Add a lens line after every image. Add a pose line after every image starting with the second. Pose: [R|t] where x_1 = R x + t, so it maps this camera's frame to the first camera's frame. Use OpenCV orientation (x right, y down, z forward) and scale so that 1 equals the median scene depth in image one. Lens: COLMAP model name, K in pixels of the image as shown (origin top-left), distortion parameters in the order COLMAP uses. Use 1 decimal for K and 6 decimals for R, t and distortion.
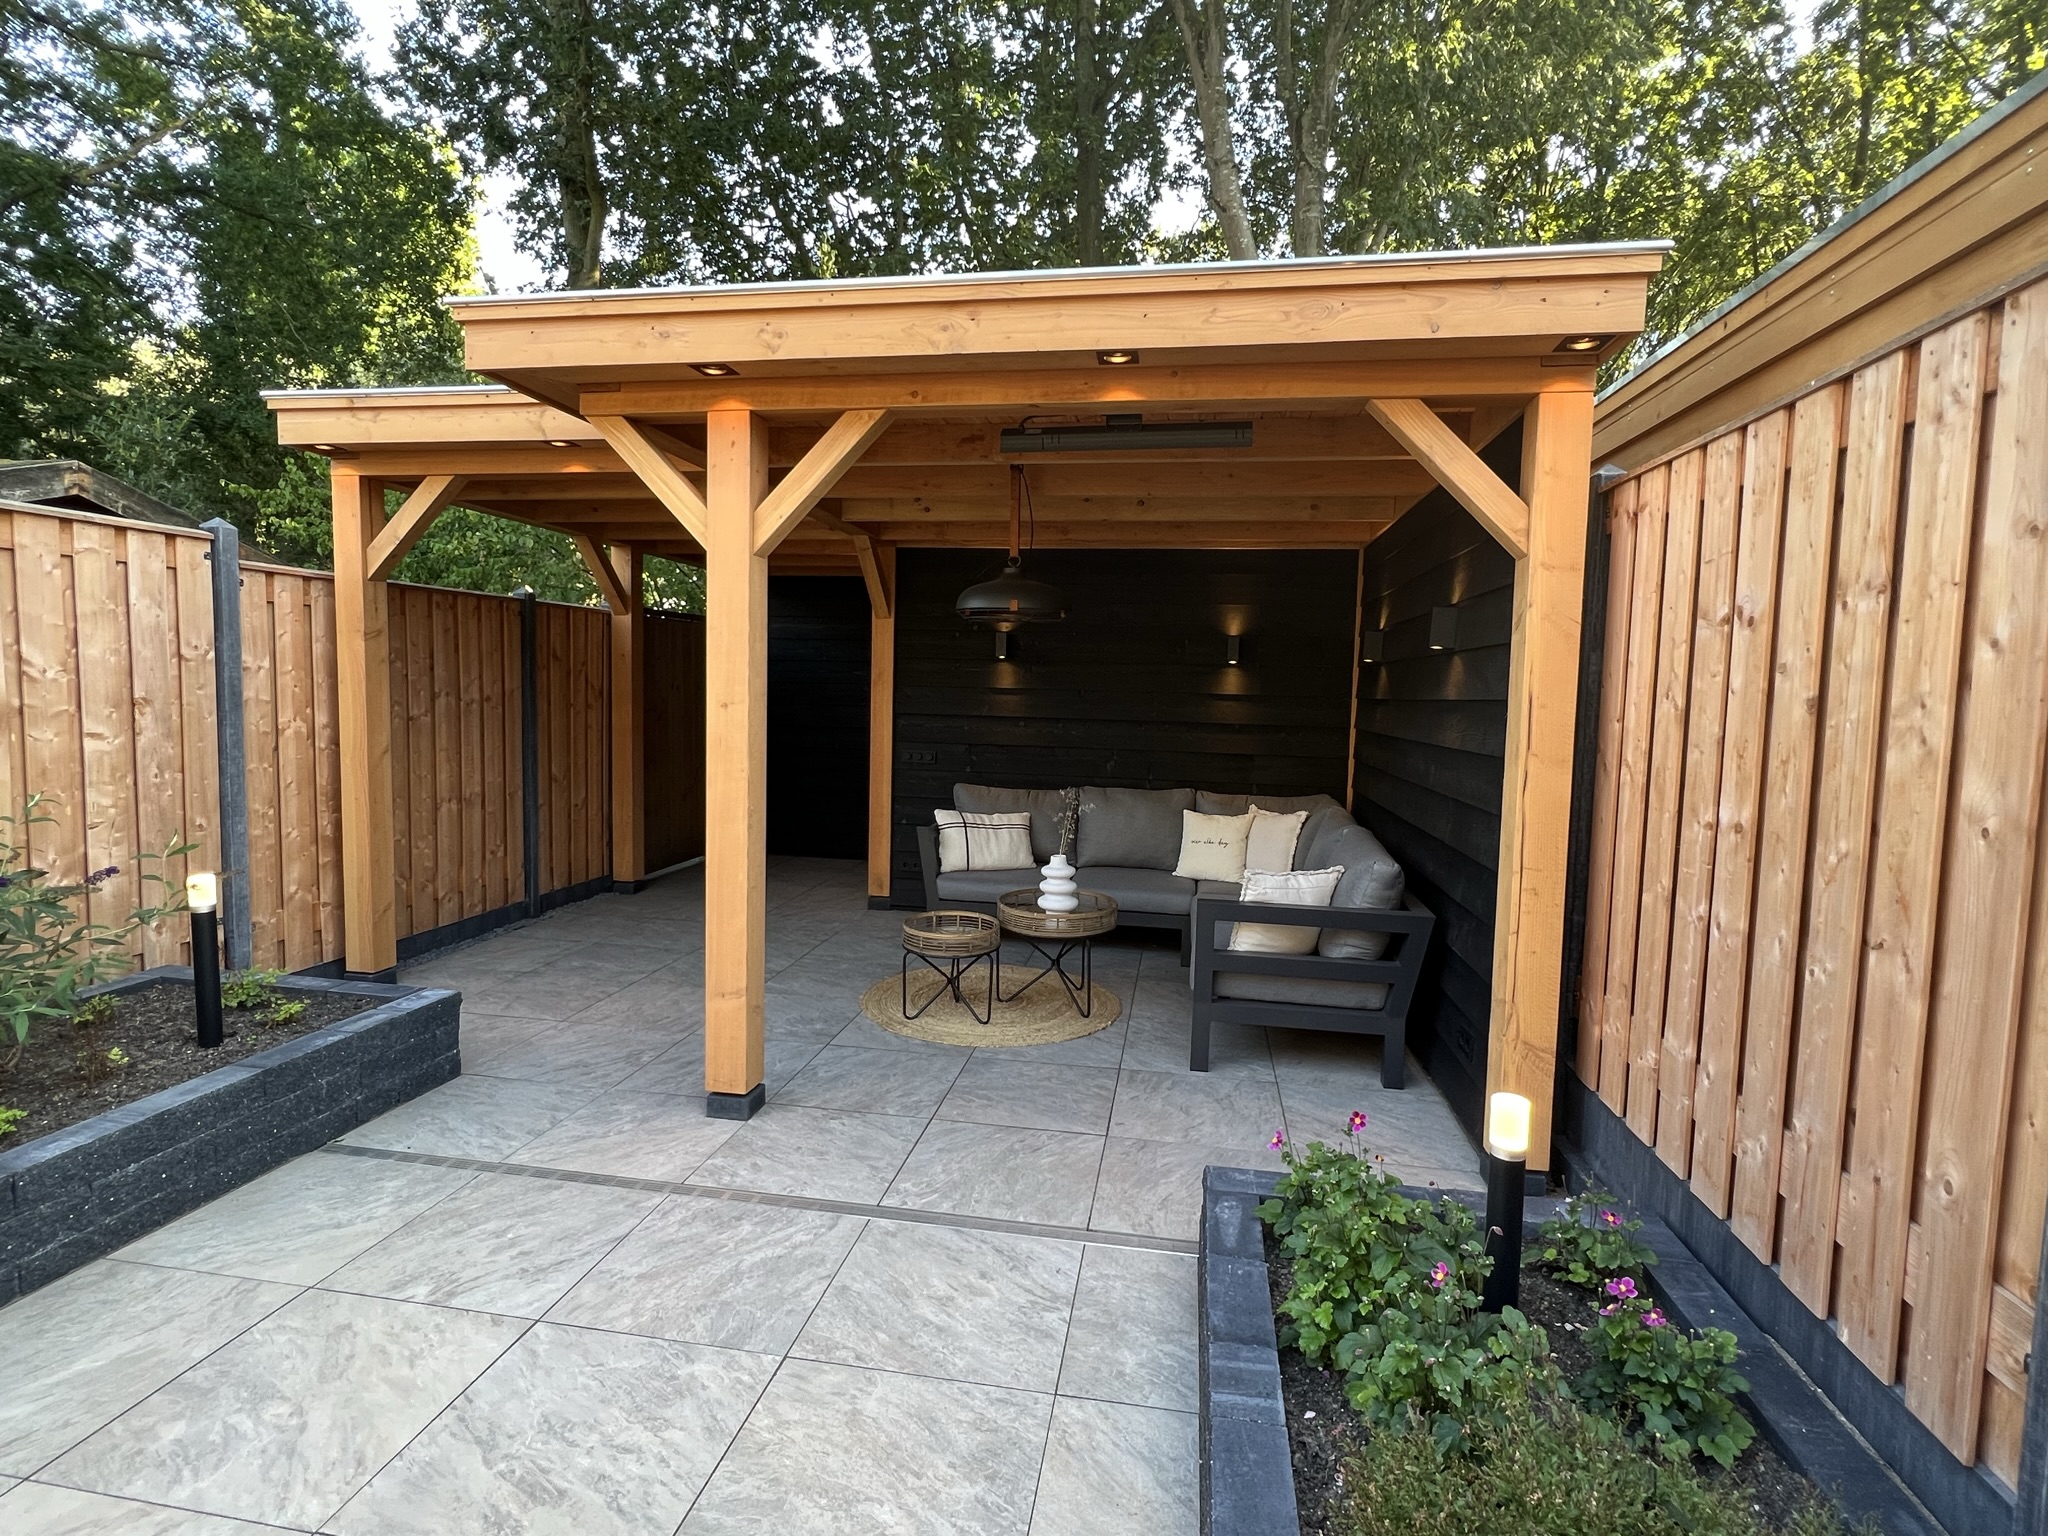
lens RADIAL K [[1010.2, 0, 1025.9], [0, 1010.2, 767.6], [0, 0, 1]] dist [-0.002663, -0.000863]
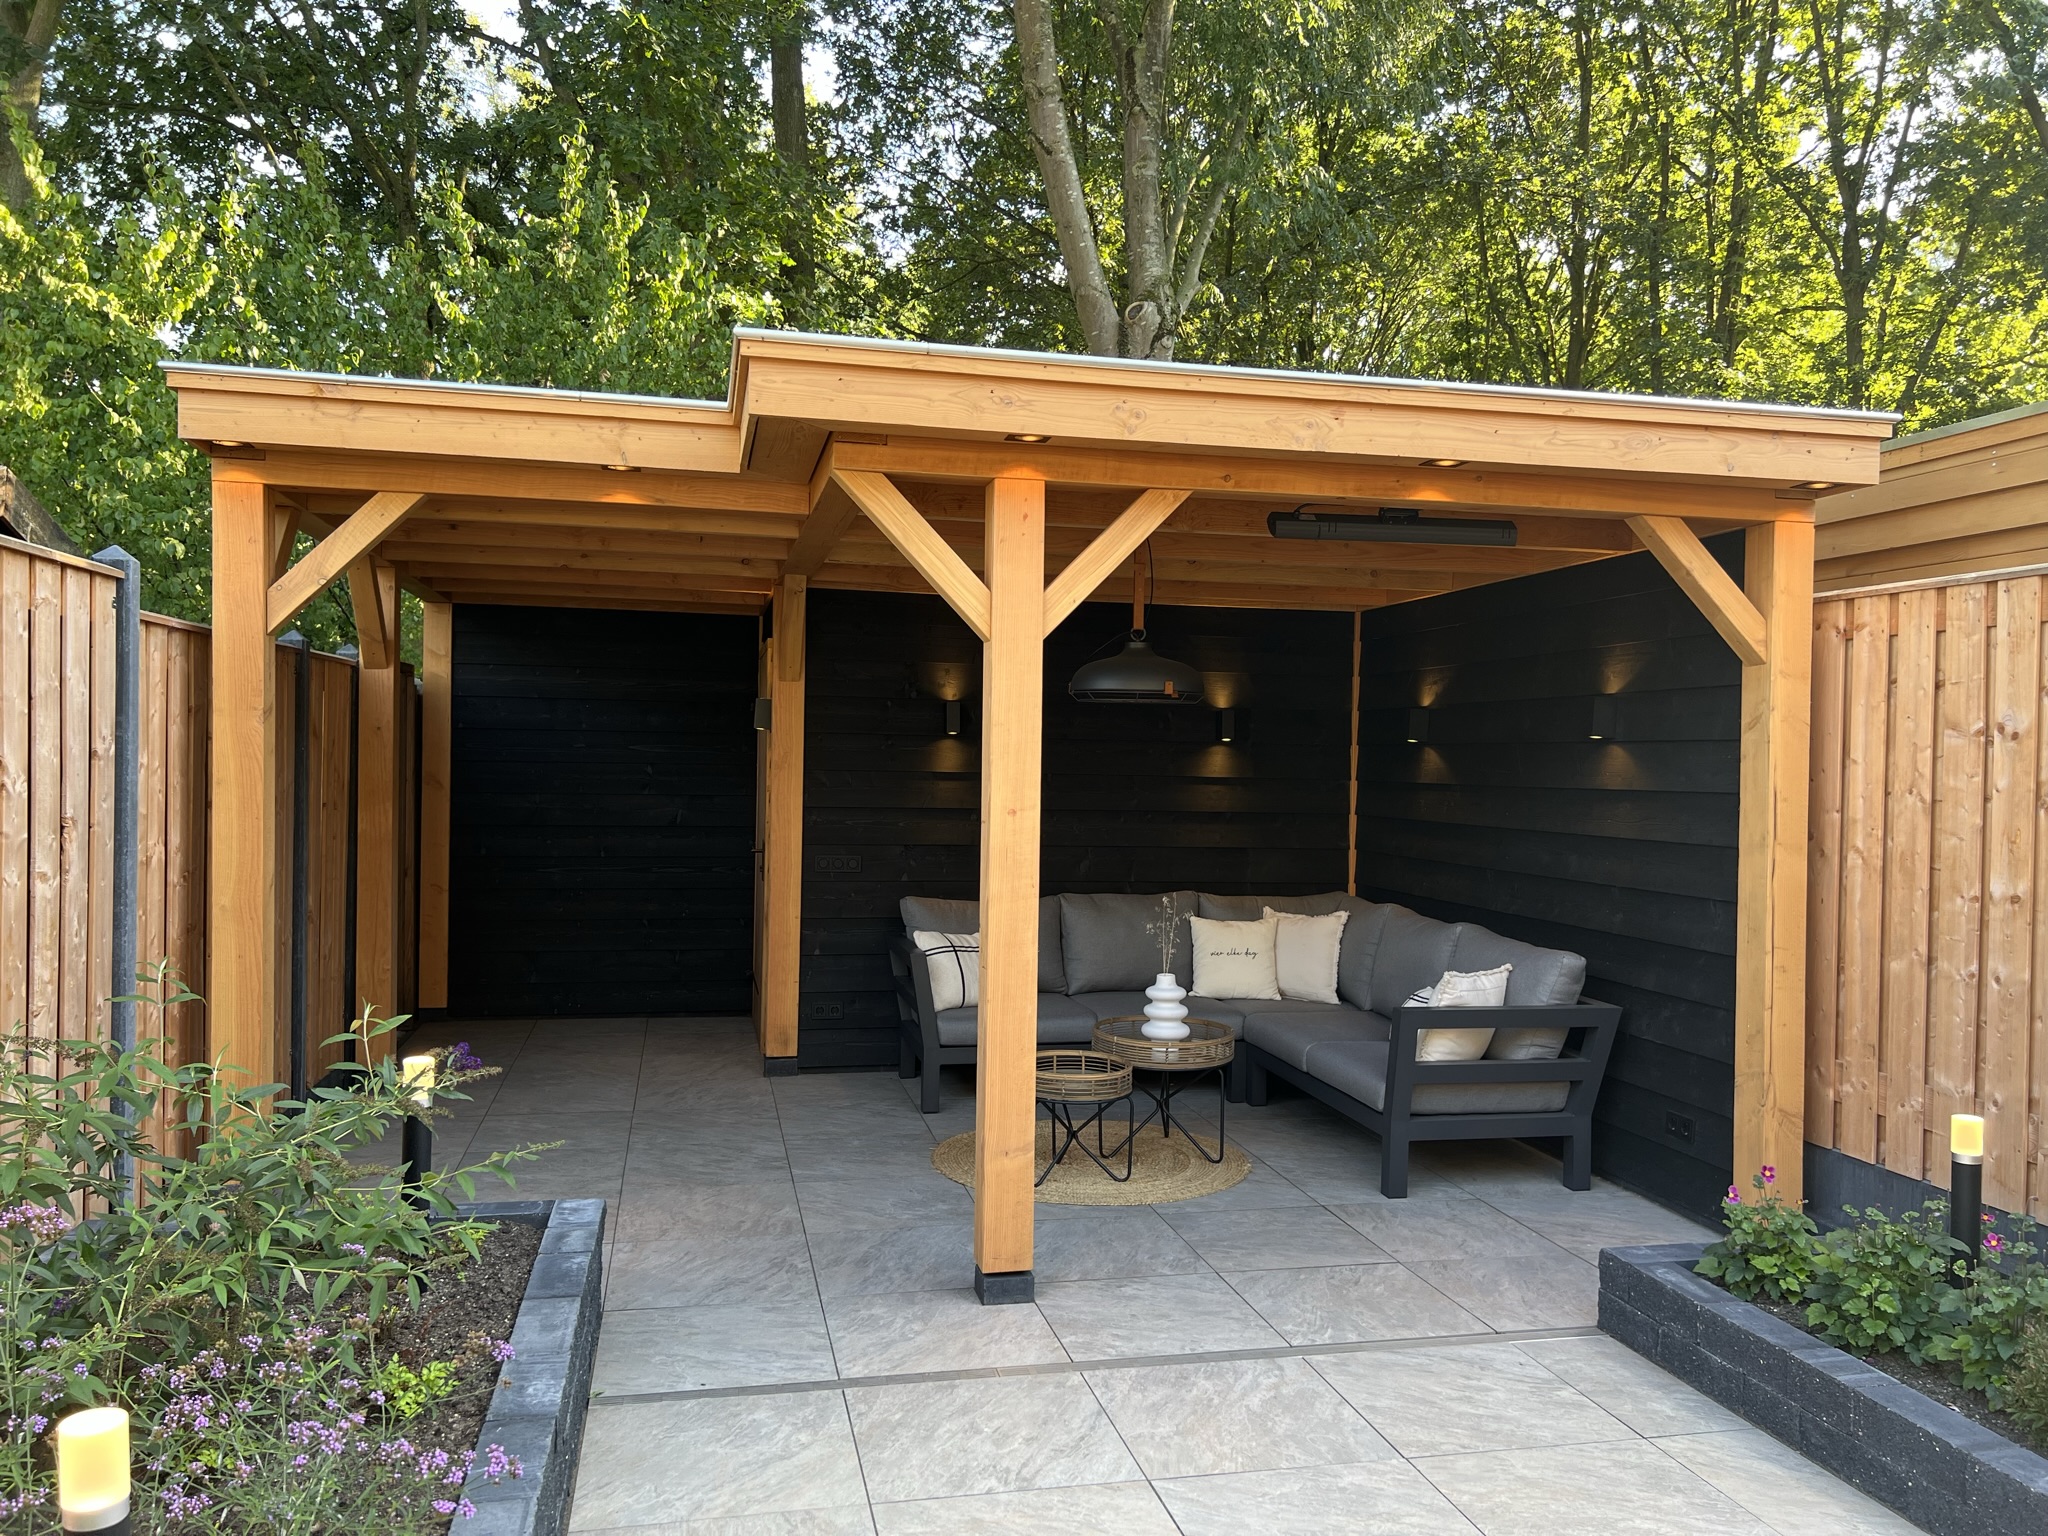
lens RADIAL K [[1536.8, 0, 1043.3], [0, 1536.8, 784.9], [0, 0, 1]] dist [0.053259, -0.055860]
pose [[0.924897, -0.015454, 0.379903, -0.790824], [0.035317, 0.998346, -0.045371, -0.025124], [-0.378574, 0.055381, 0.923913, -0.235632]]
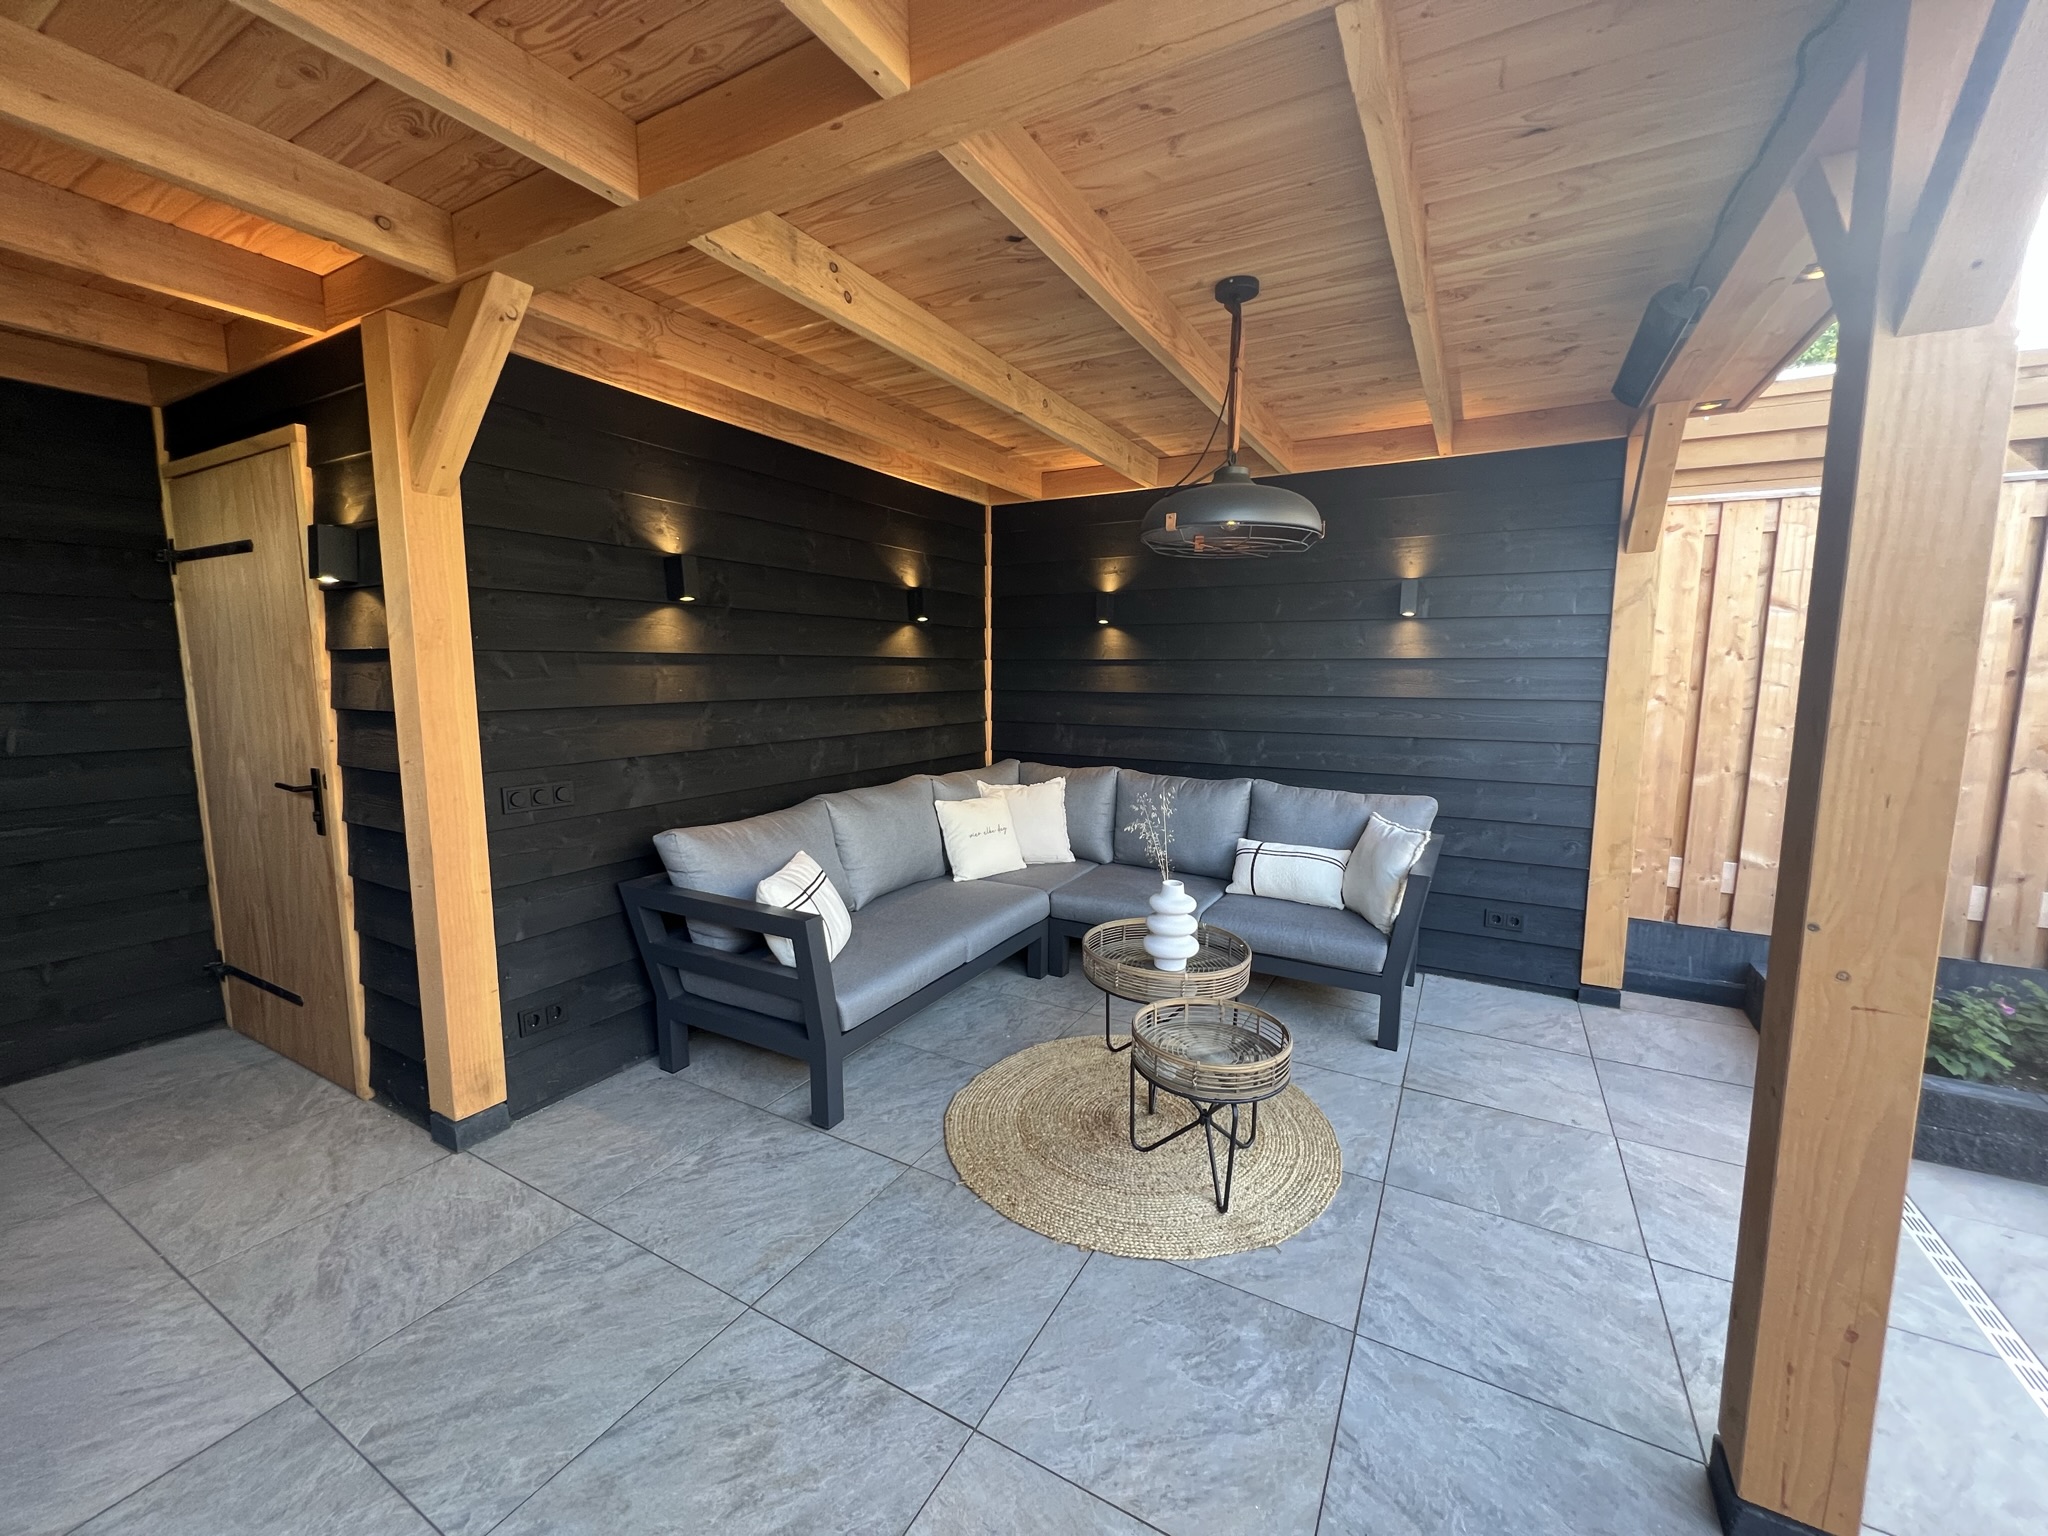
lens RADIAL K [[821.5, 0, 1022.4], [0, 821.5, 767.0], [0, 0, 1]] dist [-0.004288, 0.001538]
pose [[0.339854, -0.141790, 0.929729, -0.782237], [0.079532, 0.989362, 0.121812, -0.109962], [-0.937109, 0.032545, 0.347515, 1.279177]]
